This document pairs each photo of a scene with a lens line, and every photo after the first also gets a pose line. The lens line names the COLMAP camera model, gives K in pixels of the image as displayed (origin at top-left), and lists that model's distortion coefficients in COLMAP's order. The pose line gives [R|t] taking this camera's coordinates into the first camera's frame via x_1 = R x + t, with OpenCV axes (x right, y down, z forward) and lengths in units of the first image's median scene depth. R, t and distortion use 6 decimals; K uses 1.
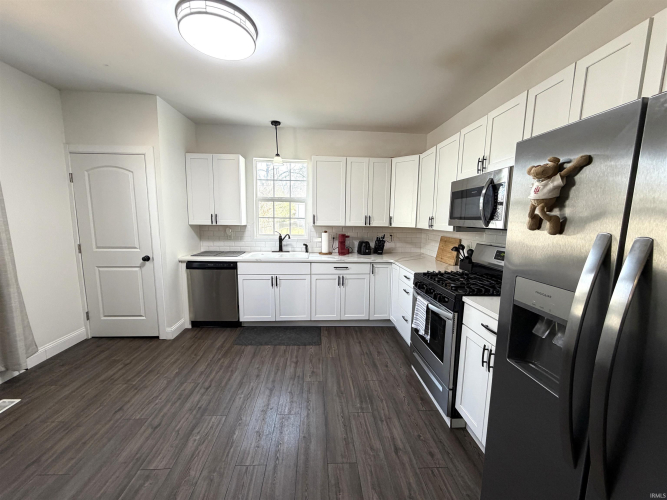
lens RADIAL K [[265.6, 0, 327.6], [0, 265.6, 250.8], [0, 0, 1]] dist [0.007189, -0.000256]
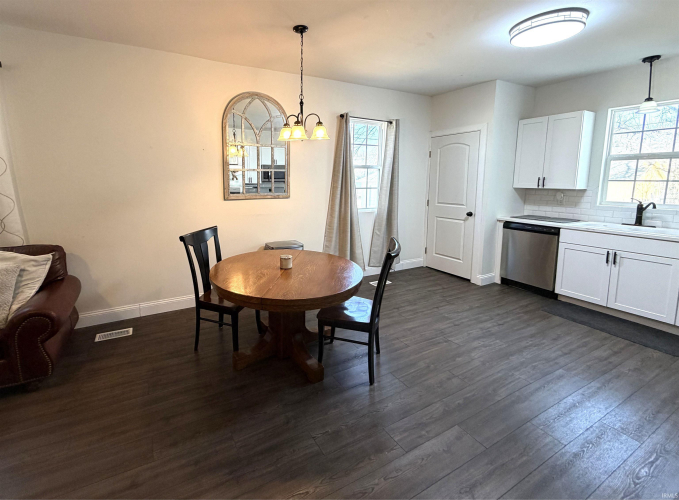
lens RADIAL K [[294.0, 0, 288.2], [0, 294.0, 215.9], [0, 0, 1]] dist [-0.017398, -0.000202]
pose [[0.378497, 0.098121, -0.920387, 0.230994], [-0.108613, 0.992204, 0.061111, 0.041873], [0.919208, 0.076836, 0.386203, -0.276970]]
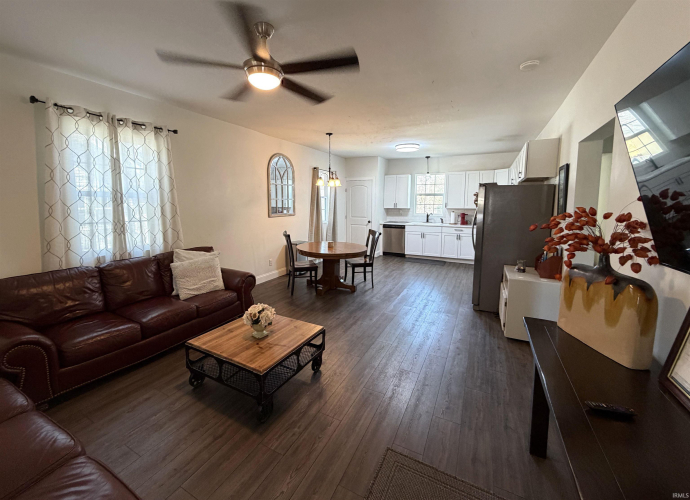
lens RADIAL K [[285.0, 0, 331.2], [0, 285.0, 232.7], [0, 0, 1]] dist [0.007994, -0.000113]
pose [[0.850348, 0.042082, -0.524535, 0.367038], [-0.055094, 0.998439, -0.009214, 0.159227], [0.523329, 0.036734, 0.851339, -1.286564]]
